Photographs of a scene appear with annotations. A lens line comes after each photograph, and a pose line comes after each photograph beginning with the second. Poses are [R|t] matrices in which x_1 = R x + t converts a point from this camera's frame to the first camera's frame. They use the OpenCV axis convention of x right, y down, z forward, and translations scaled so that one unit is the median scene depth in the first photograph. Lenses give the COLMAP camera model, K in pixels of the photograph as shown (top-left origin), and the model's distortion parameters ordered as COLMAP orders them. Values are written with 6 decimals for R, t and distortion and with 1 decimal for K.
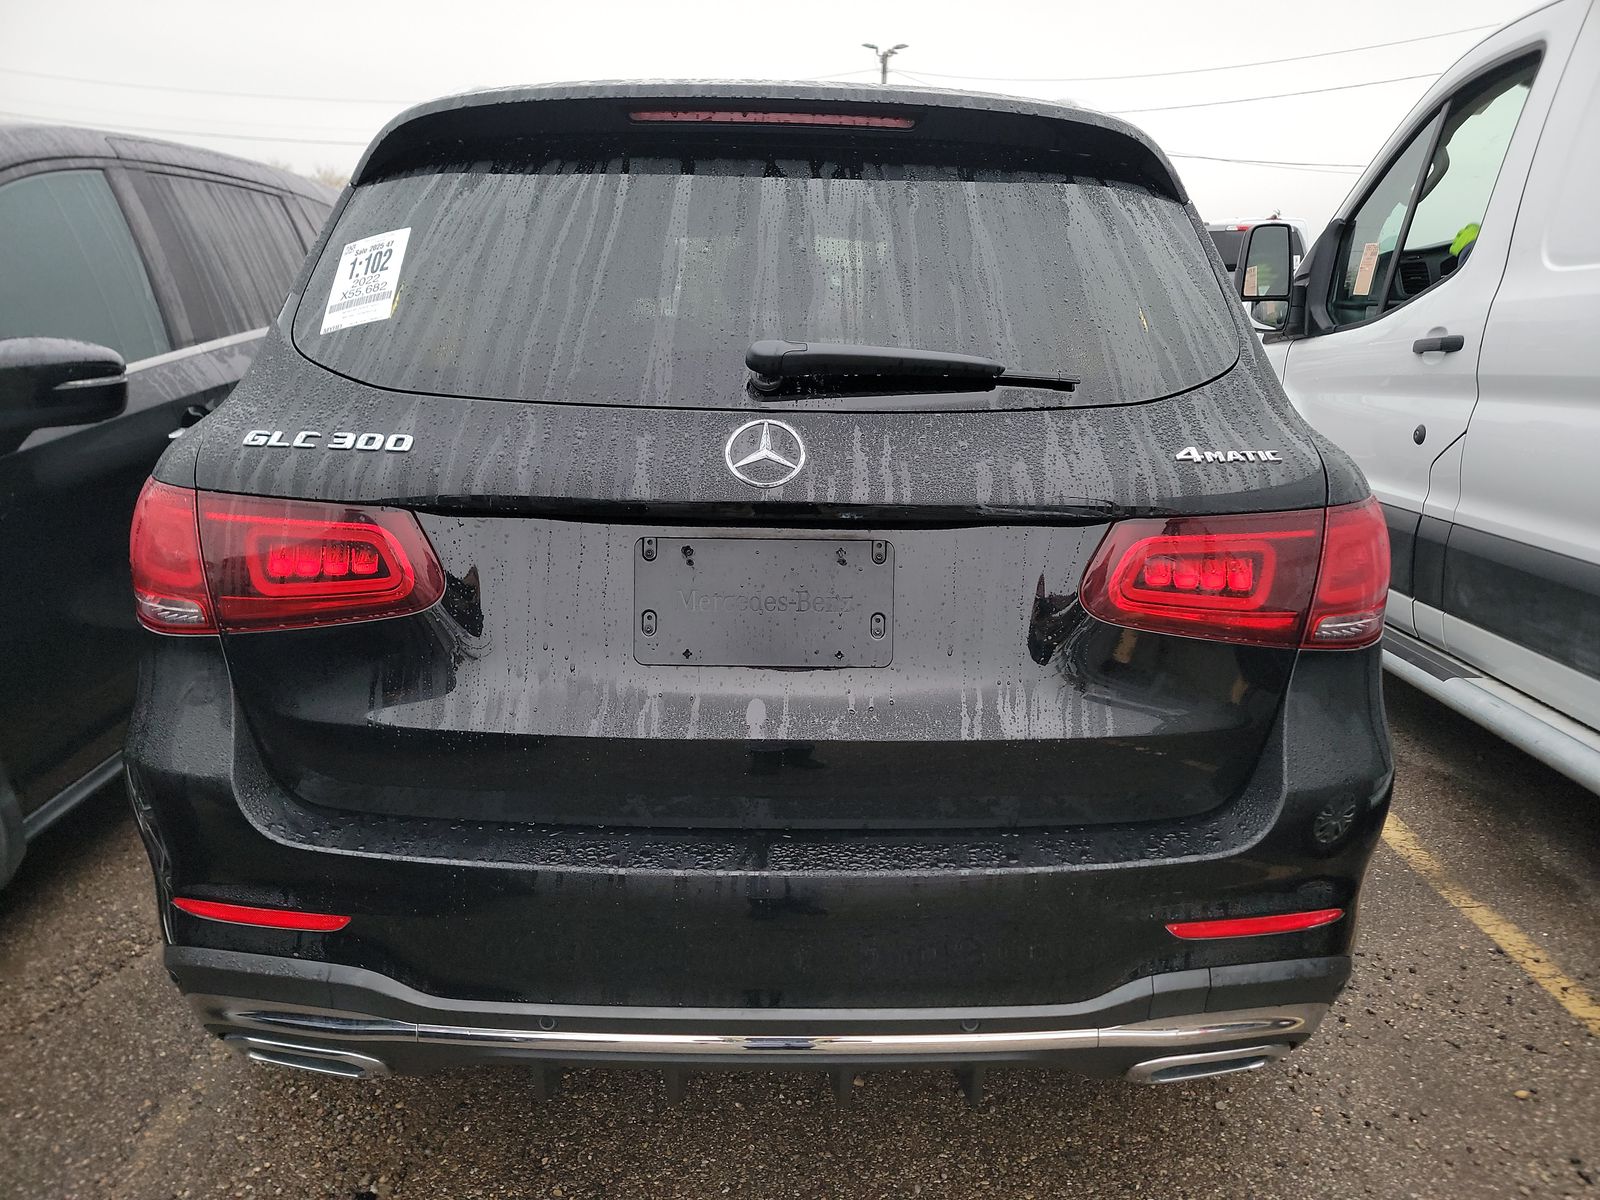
lens RADIAL K [[1116.5, 0, 800.0], [0, 1116.5, 600.0], [0, 0, 1]] dist [0.083429, -0.069004]
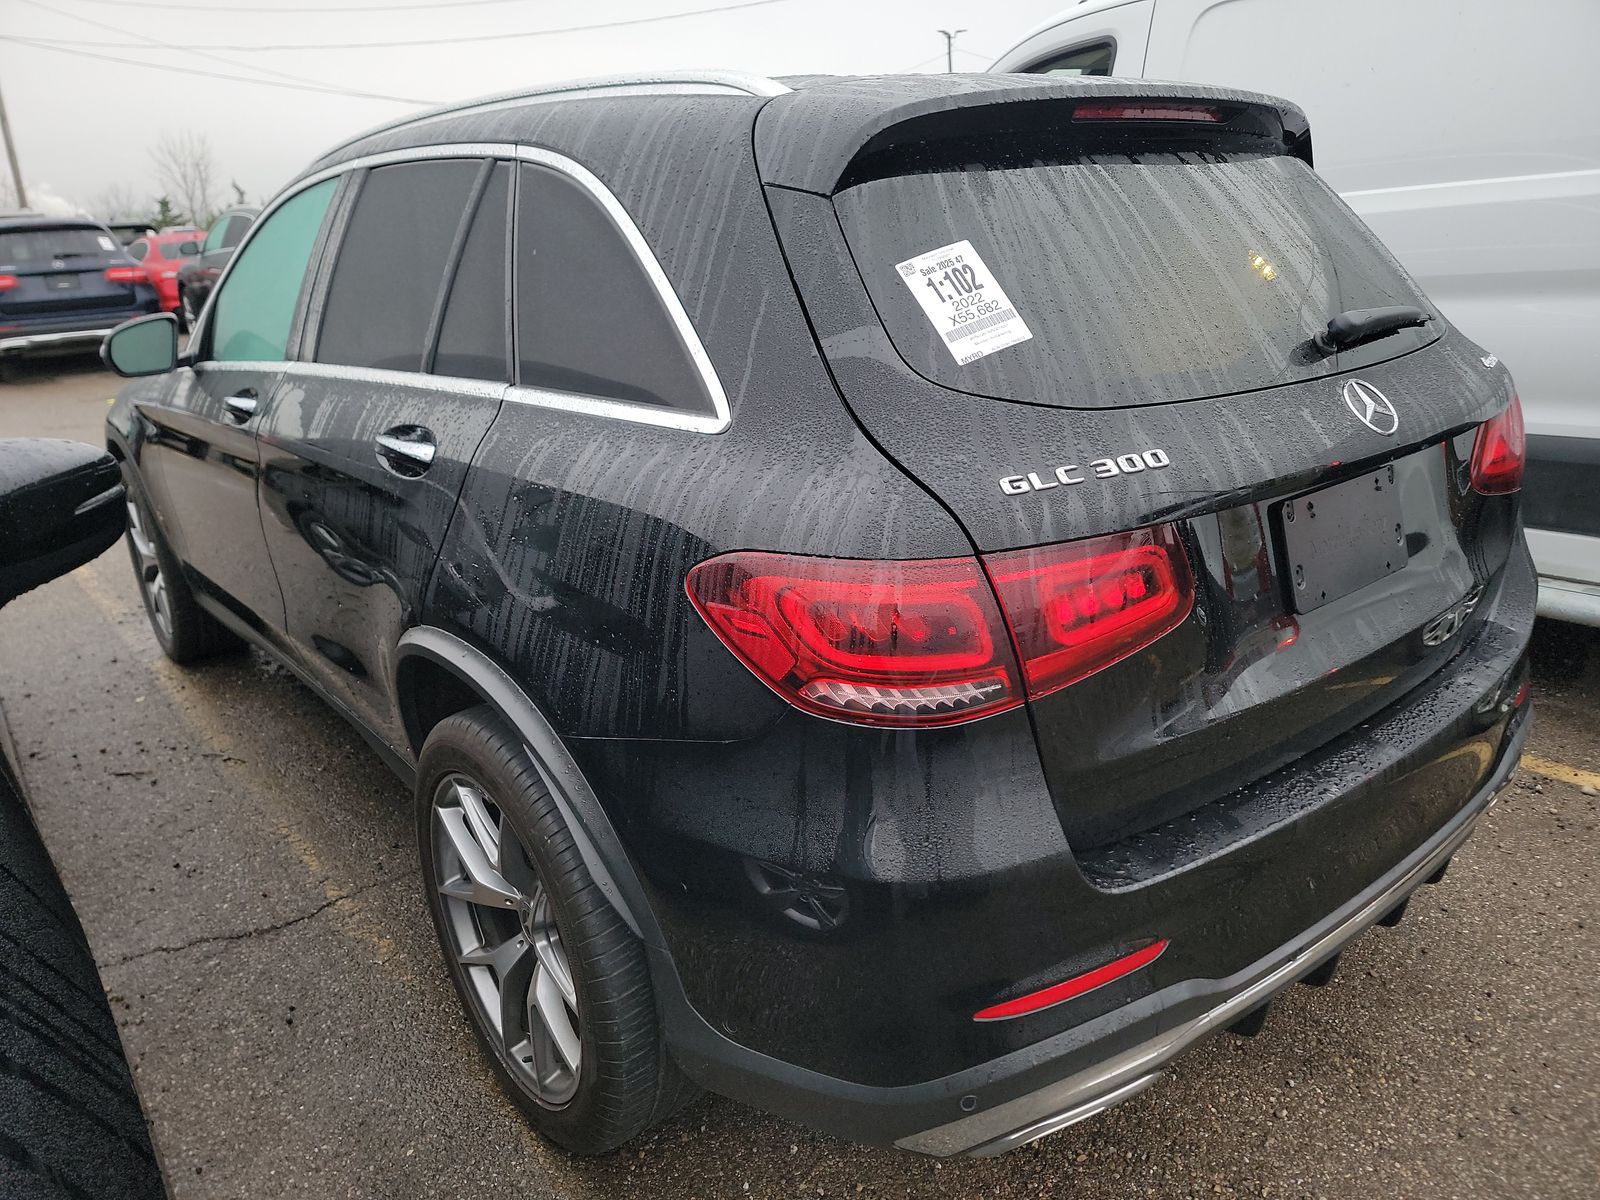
lens RADIAL K [[1111.7, 0, 800.6], [0, 1111.7, 573.9], [0, 0, 1]] dist [0.042931, -0.000519]
pose [[0.787099, -0.239430, 0.568462, -1.126669], [0.223078, 0.969704, 0.099552, -0.198425], [-0.575075, 0.048454, 0.816664, 0.366322]]
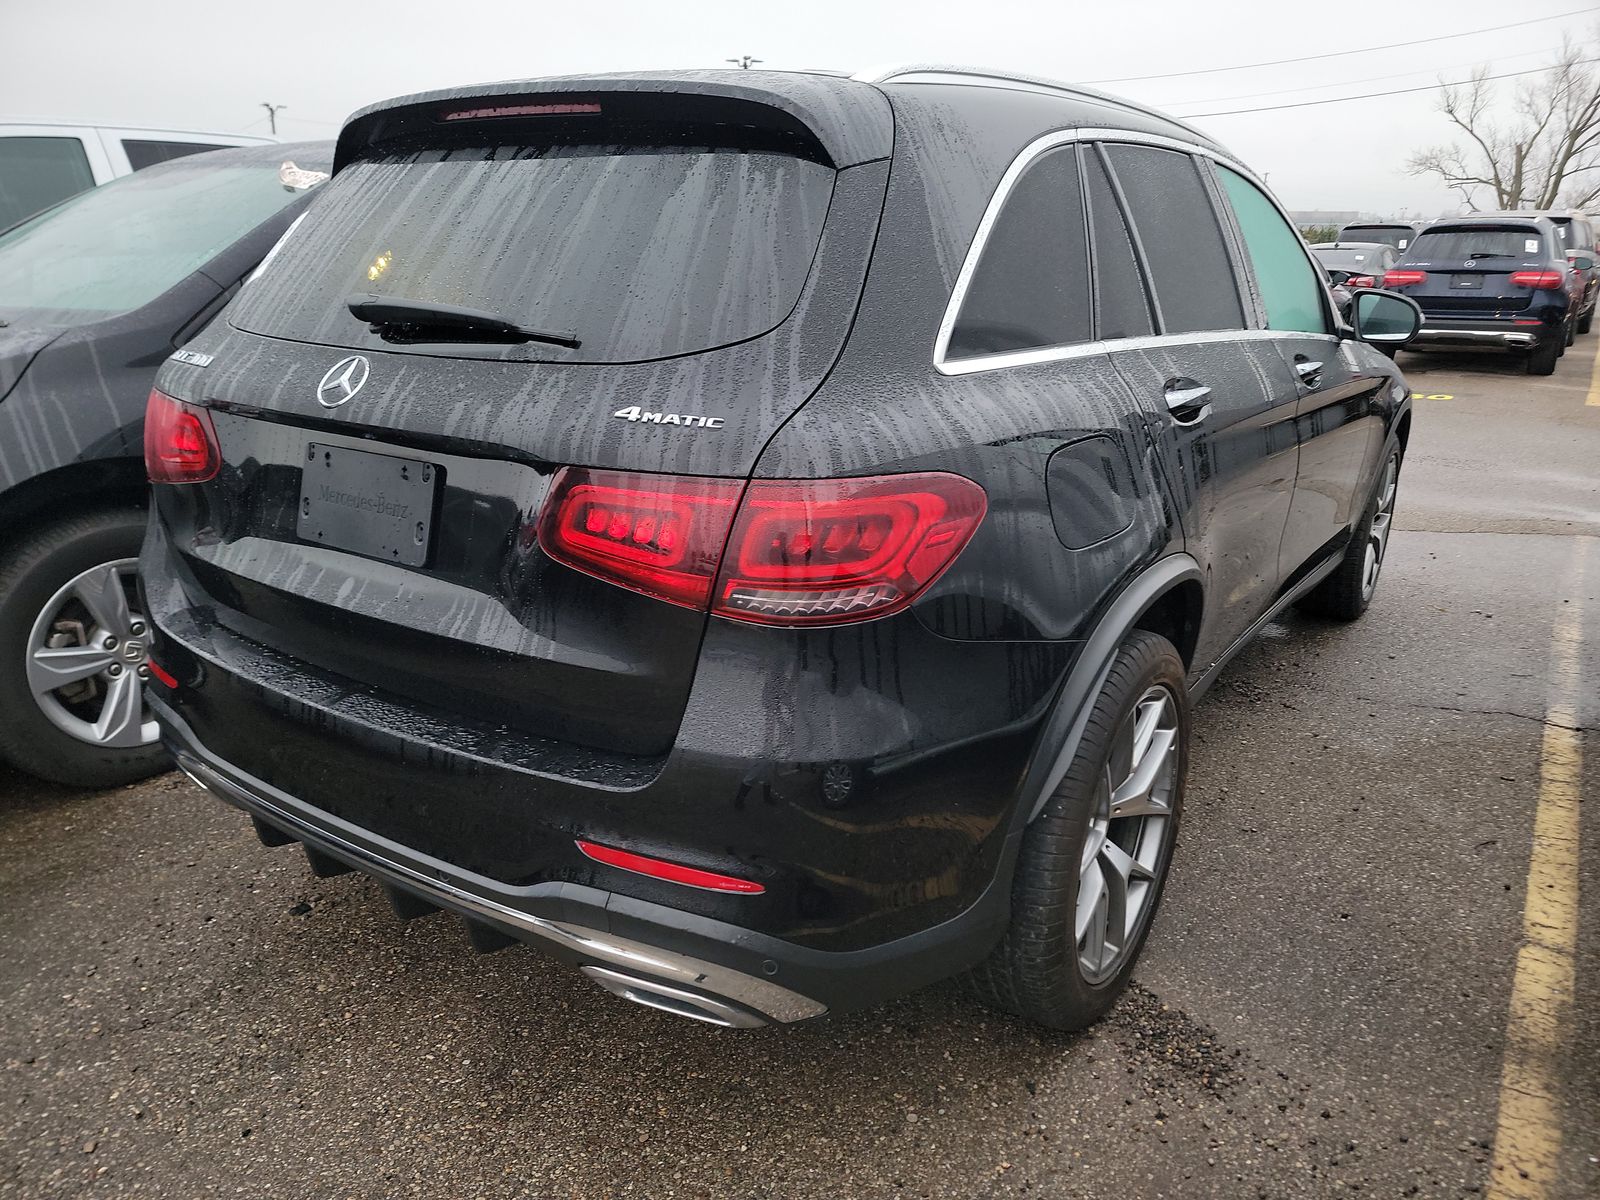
lens RADIAL K [[1116.5, 0, 800.0], [0, 1116.5, 600.0], [0, 0, 1]] dist [0.083429, -0.069004]
pose [[0.820374, 0.165112, -0.547471, 1.065867], [-0.153872, 0.985834, 0.066745, -0.049312], [0.550736, 0.029485, 0.834158, 0.203523]]
